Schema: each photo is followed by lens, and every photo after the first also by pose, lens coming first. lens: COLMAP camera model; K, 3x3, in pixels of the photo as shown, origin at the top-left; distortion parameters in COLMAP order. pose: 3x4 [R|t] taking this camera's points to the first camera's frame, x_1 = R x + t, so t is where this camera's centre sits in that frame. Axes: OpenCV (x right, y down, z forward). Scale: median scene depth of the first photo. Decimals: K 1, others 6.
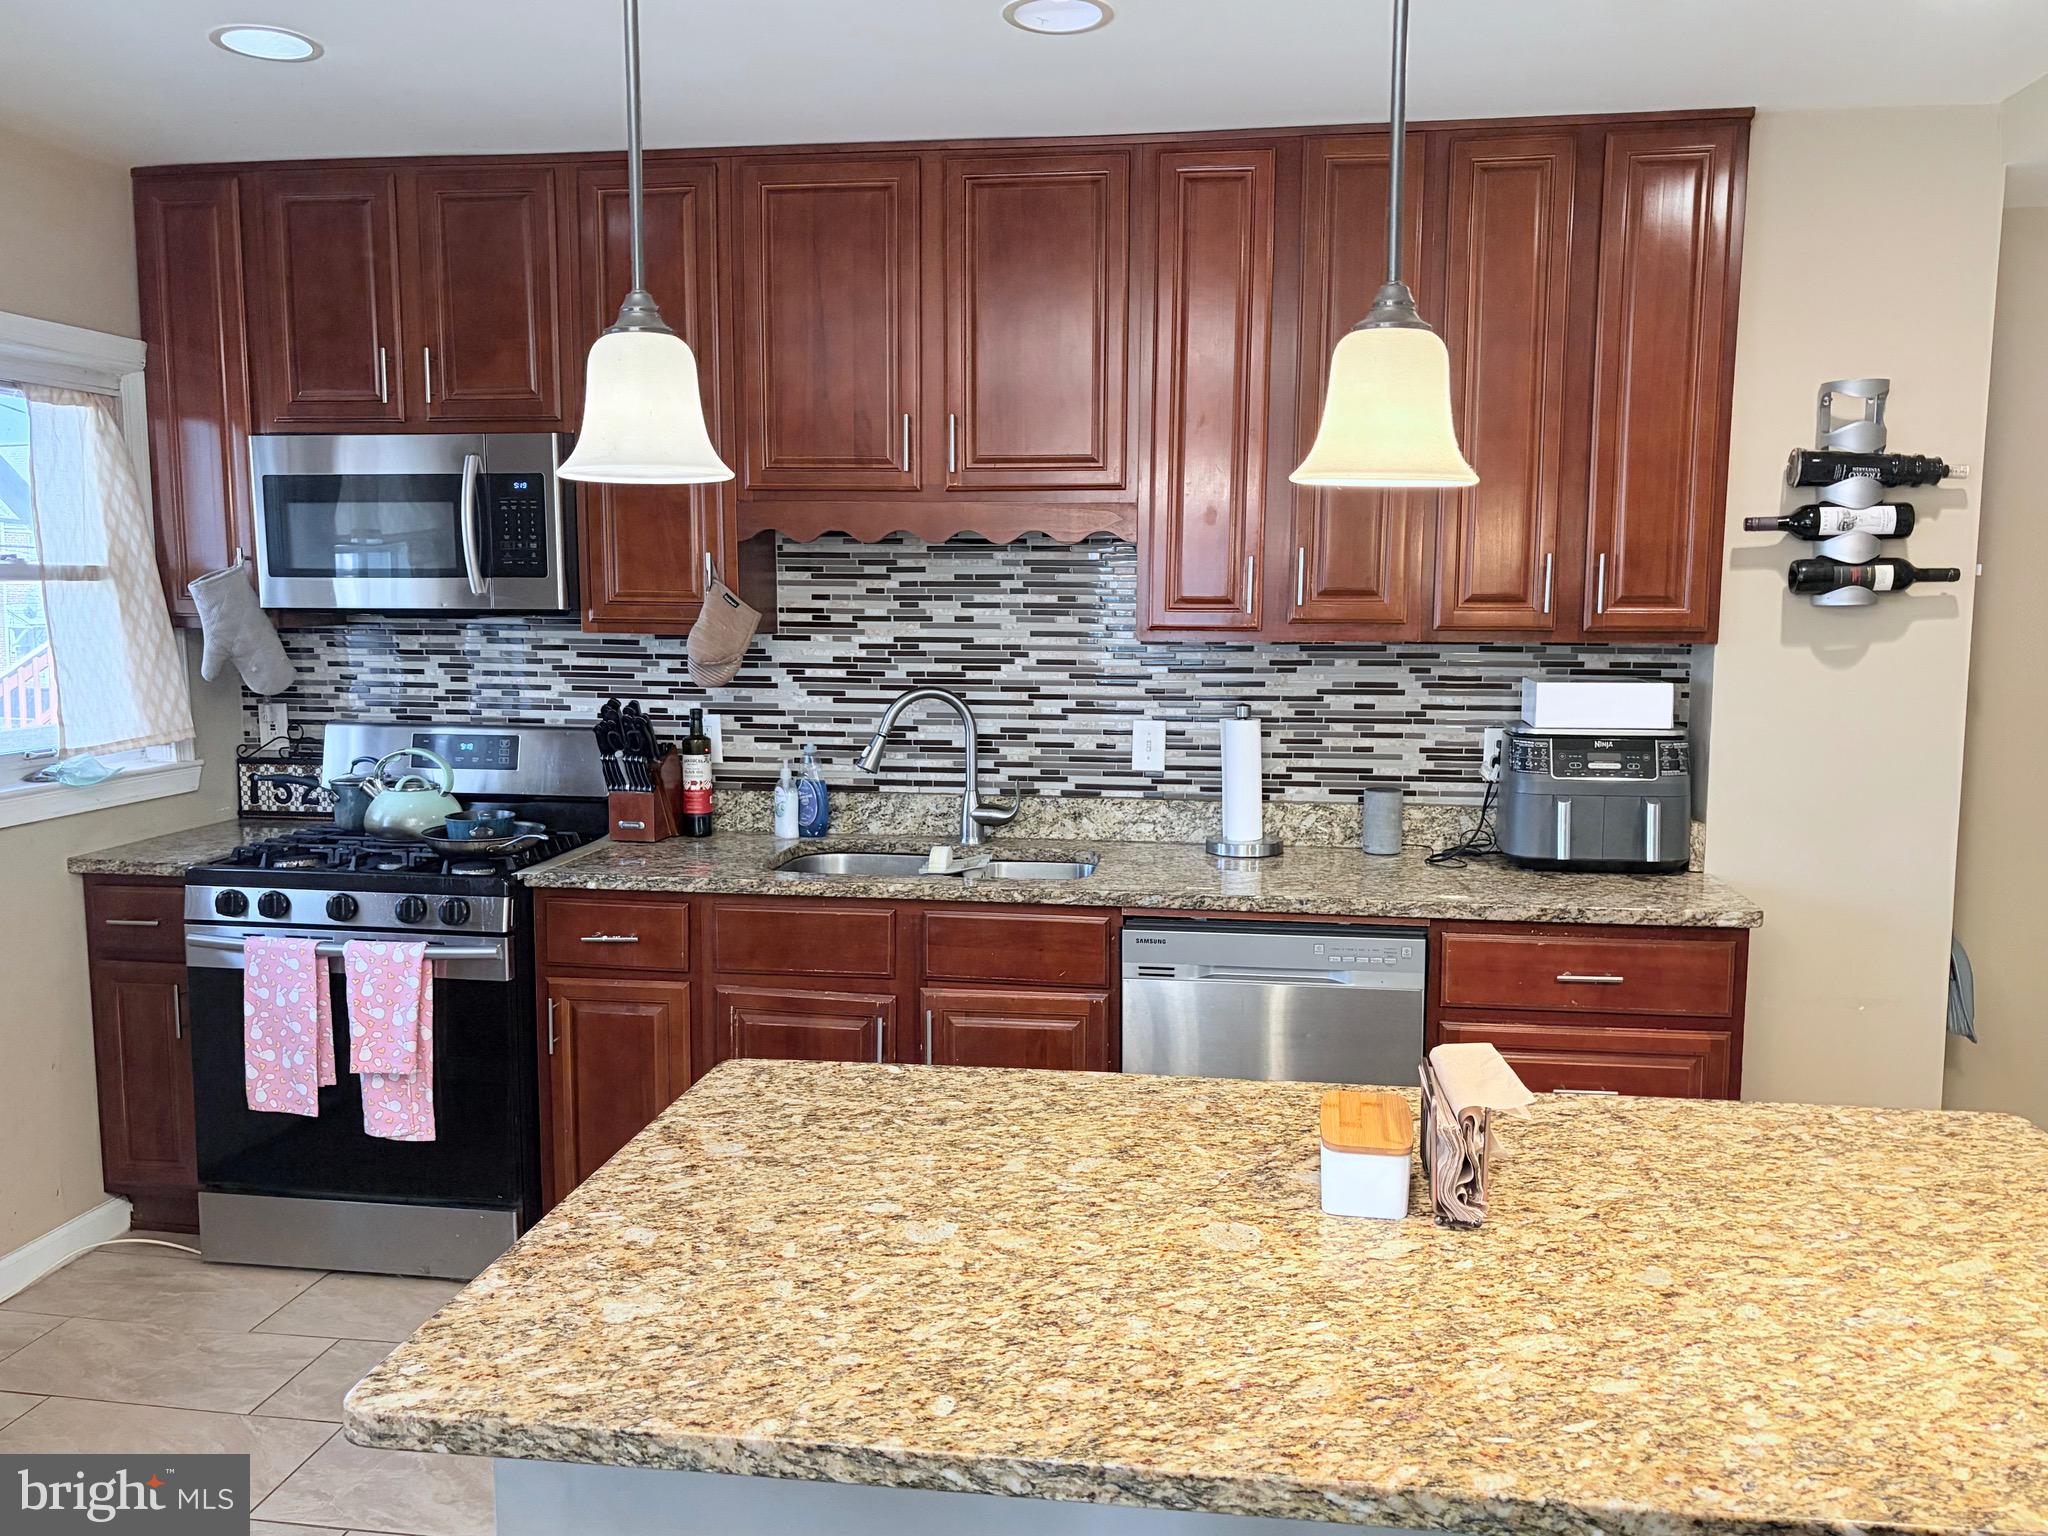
lens RADIAL K [[1607.5, 0, 1032.0], [0, 1607.5, 758.3], [0, 0, 1]] dist [0.037120, -0.031397]
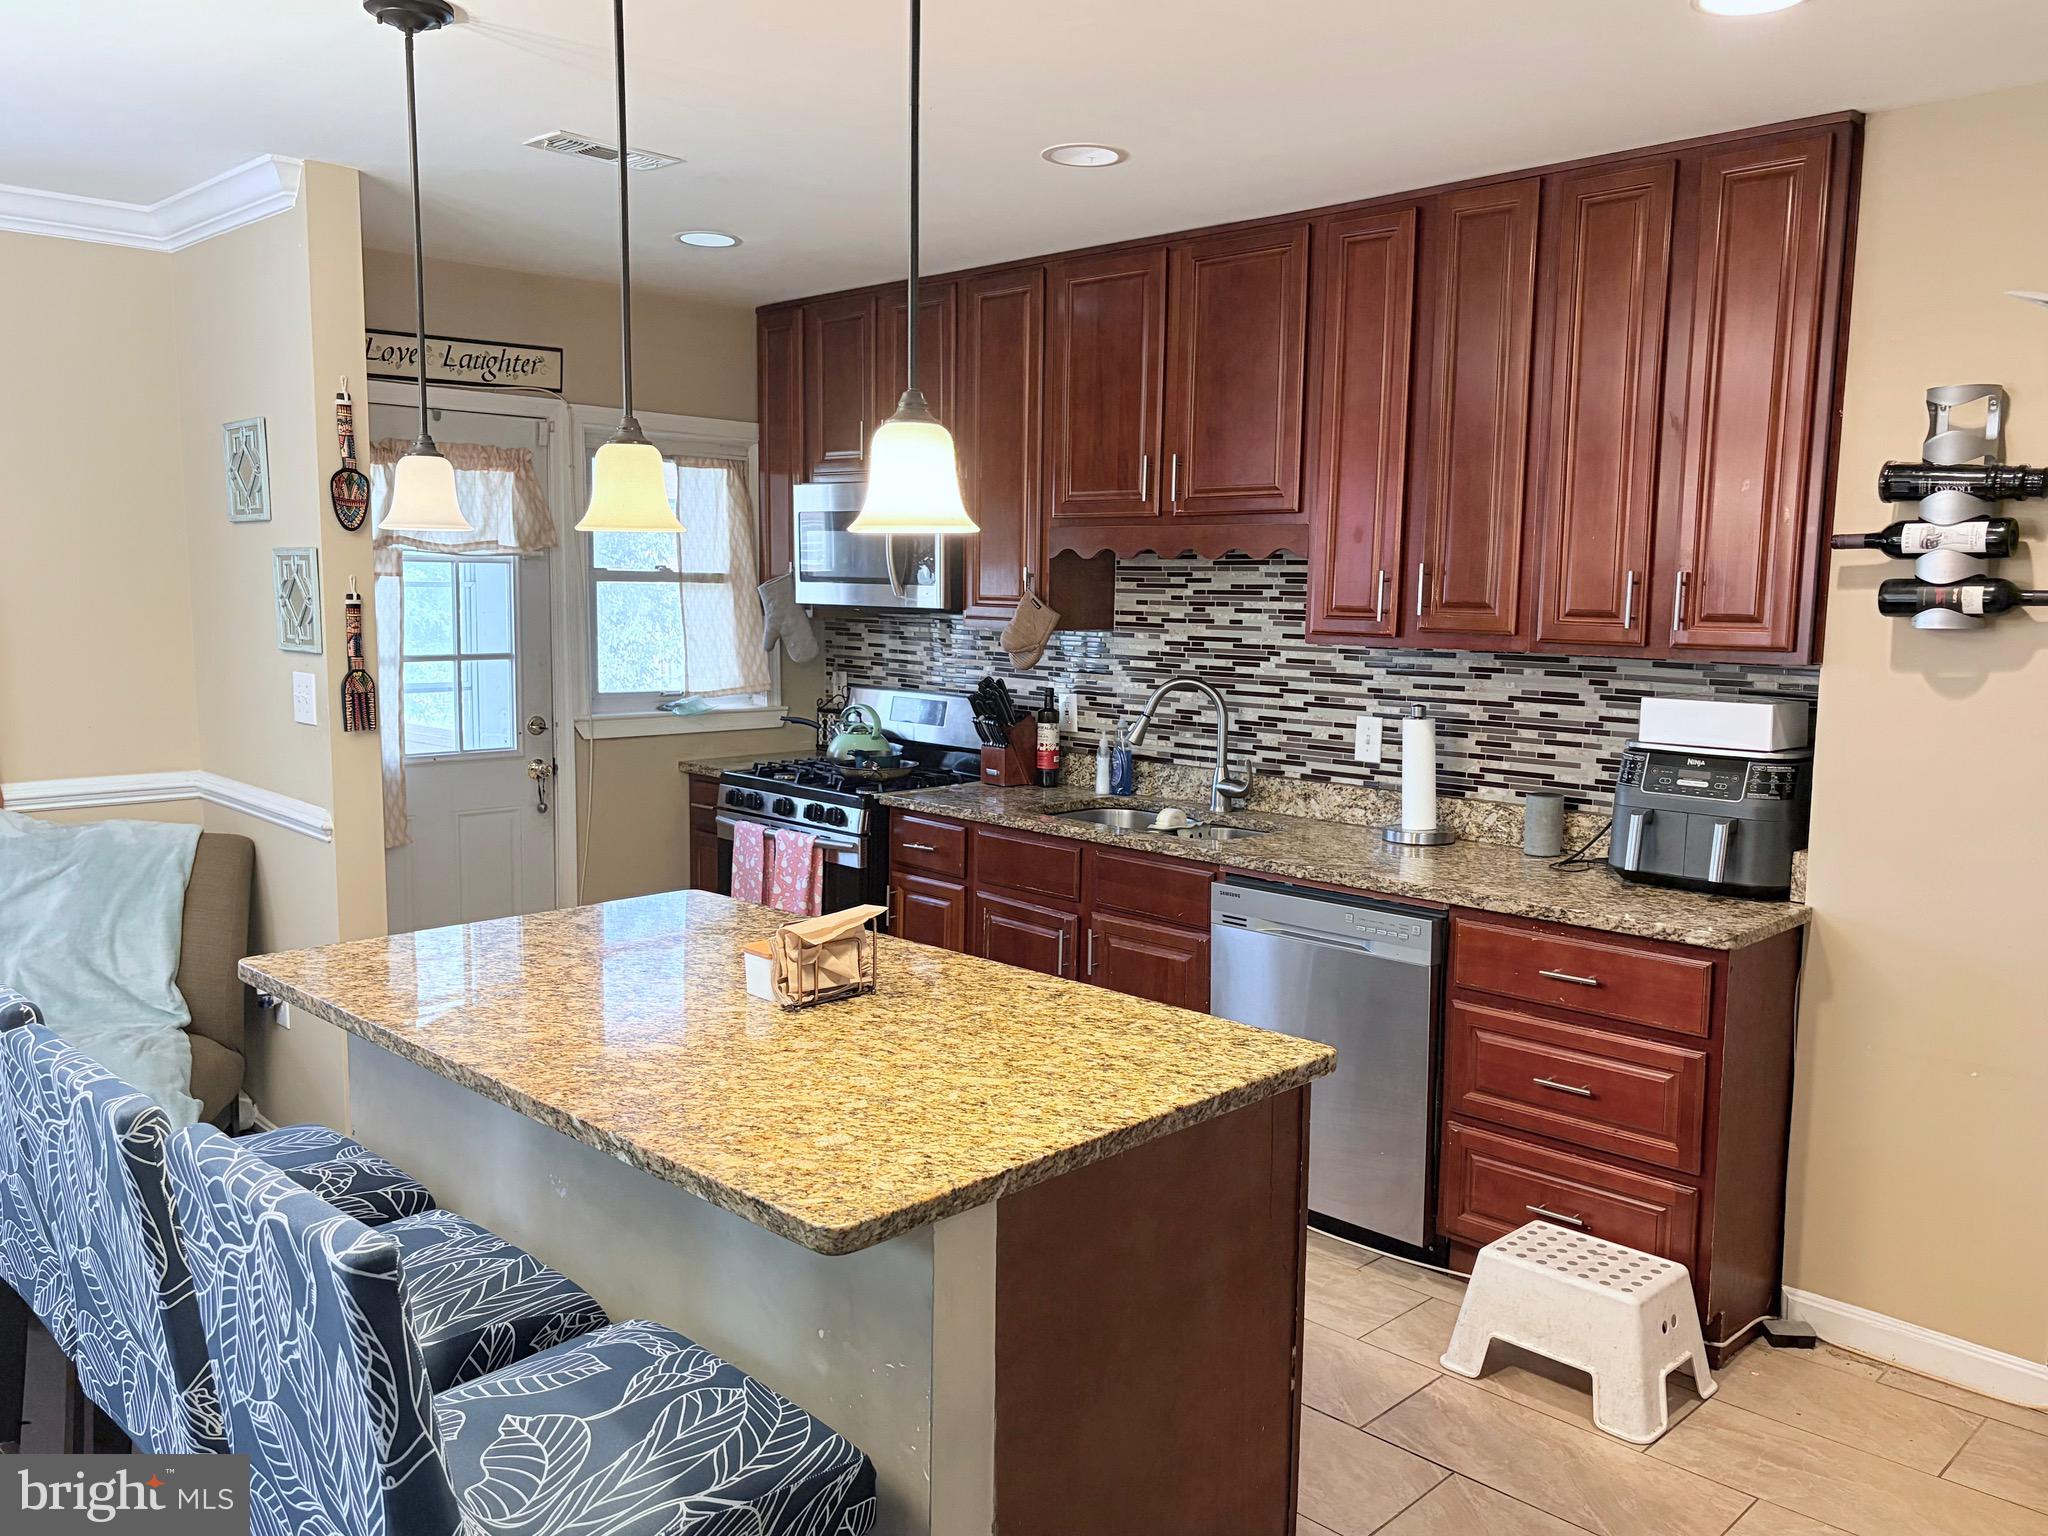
lens RADIAL K [[1607.5, 0, 1030.2], [0, 1607.5, 768.7], [0, 0, 1]] dist [0.037120, -0.031397]
pose [[0.805446, 0.079064, -0.587371, 0.607067], [-0.078417, 0.996565, 0.026613, 0.001116], [0.587458, 0.024625, 0.808880, -0.050201]]
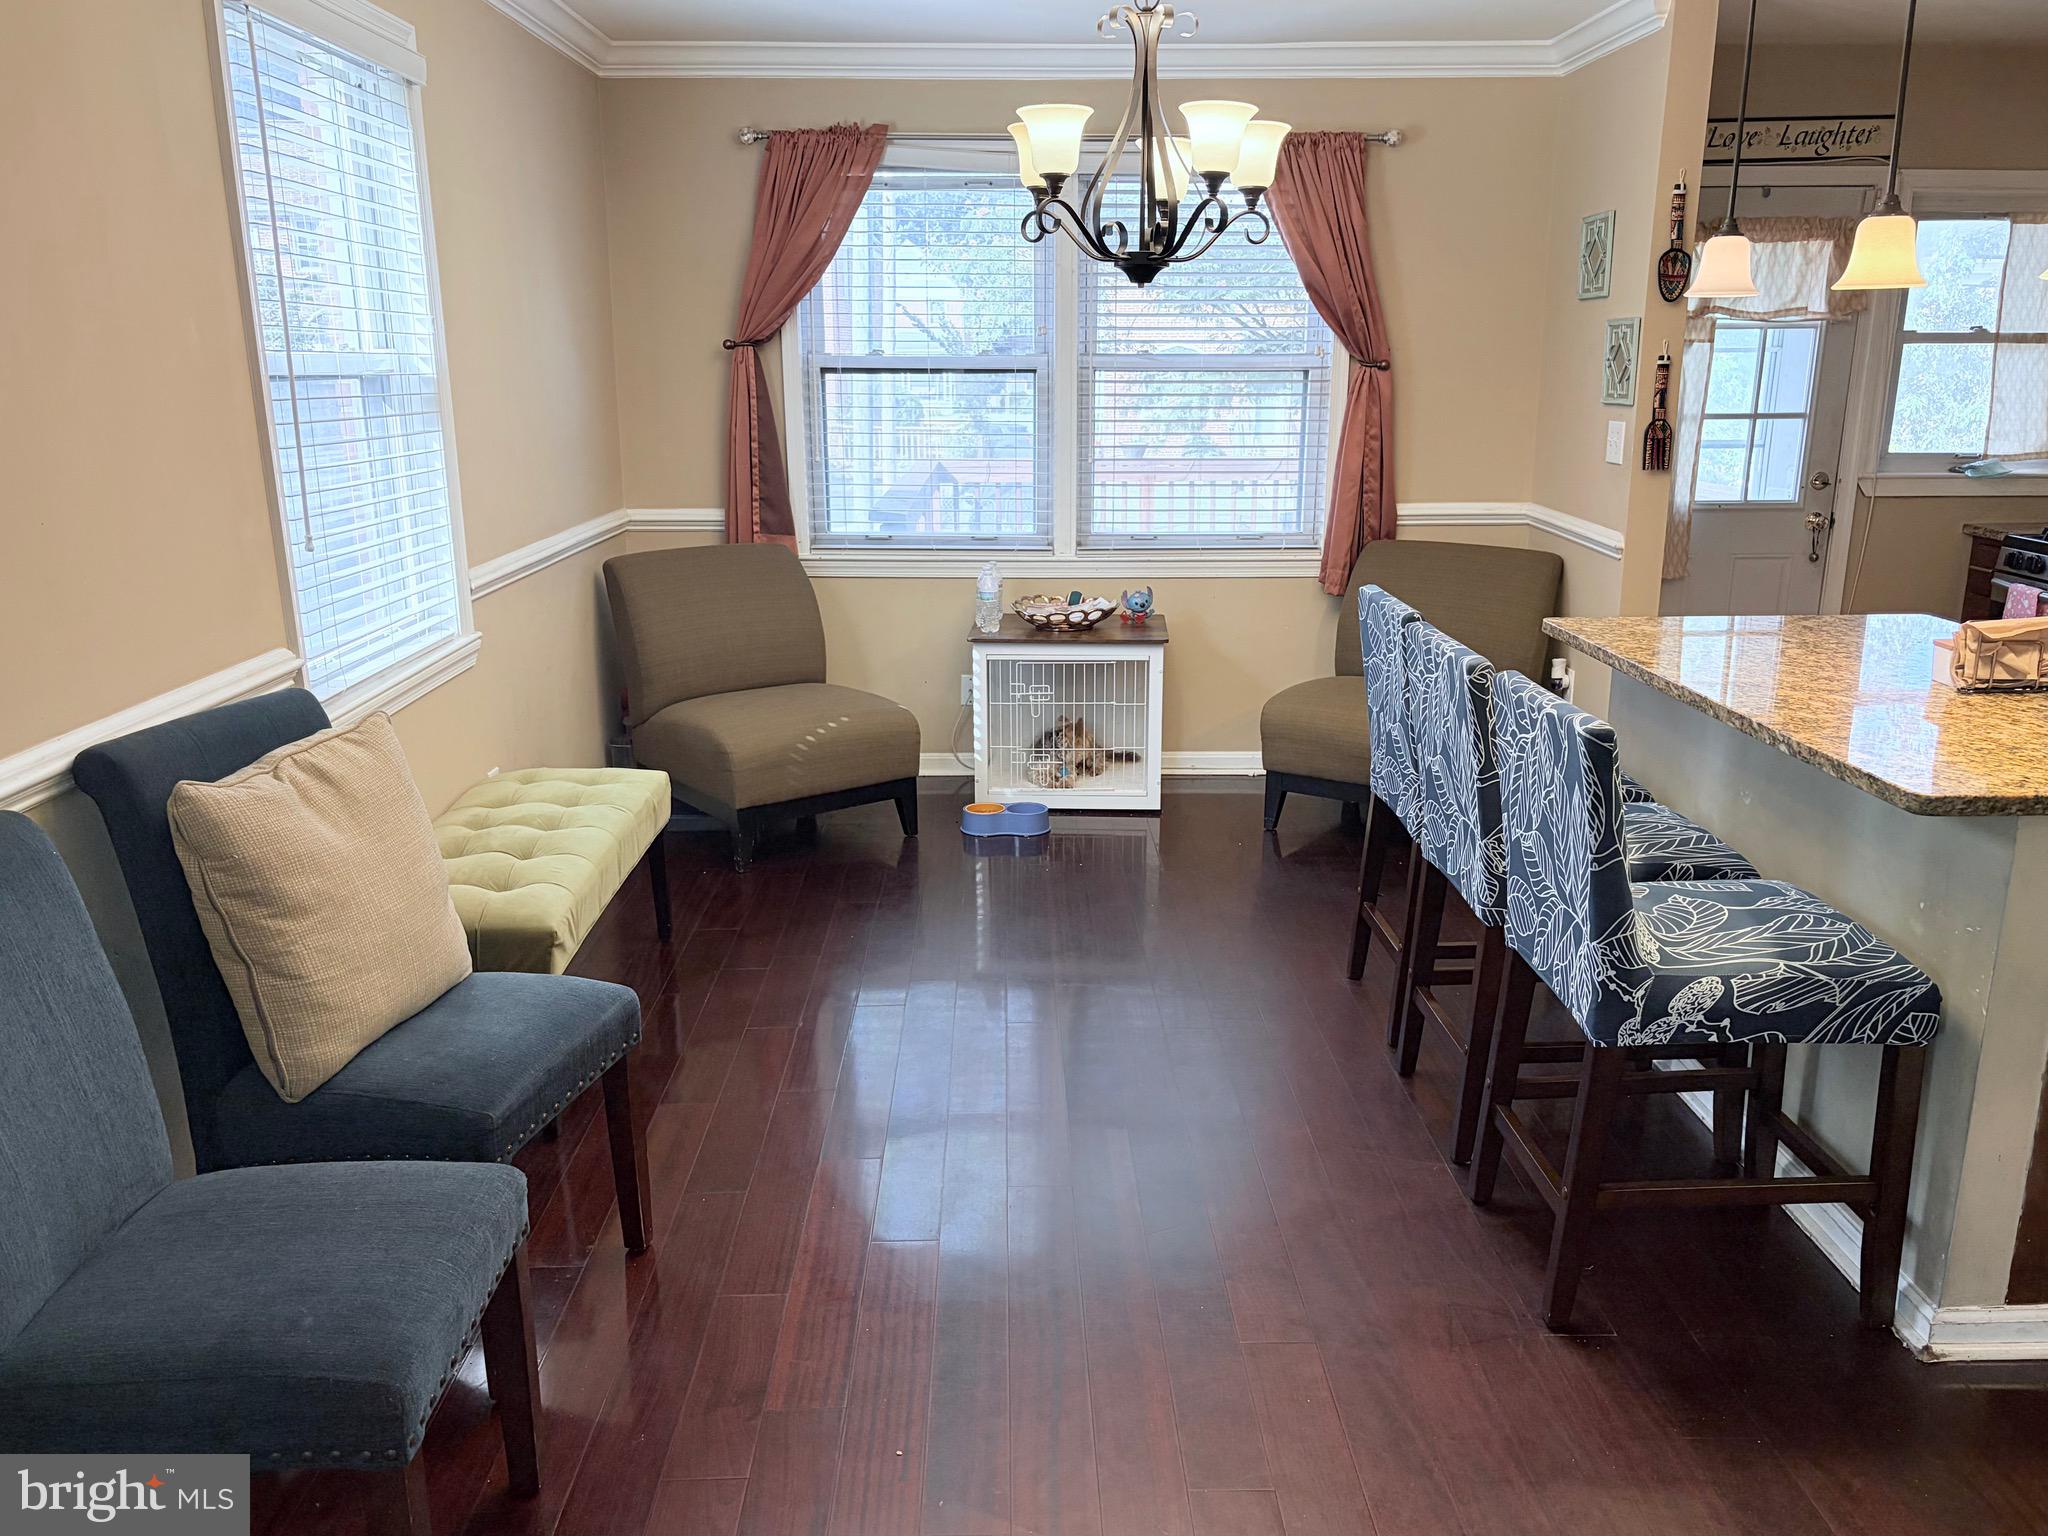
lens RADIAL K [[1607.5, 0, 1025.1], [0, 1607.5, 775.6], [0, 0, 1]] dist [0.037120, -0.031397]
pose [[0.163284, 0.249168, -0.954596, 0.862606], [-0.107468, 0.966316, 0.233845, 0.027964], [0.980708, 0.064405, 0.184561, -0.180428]]
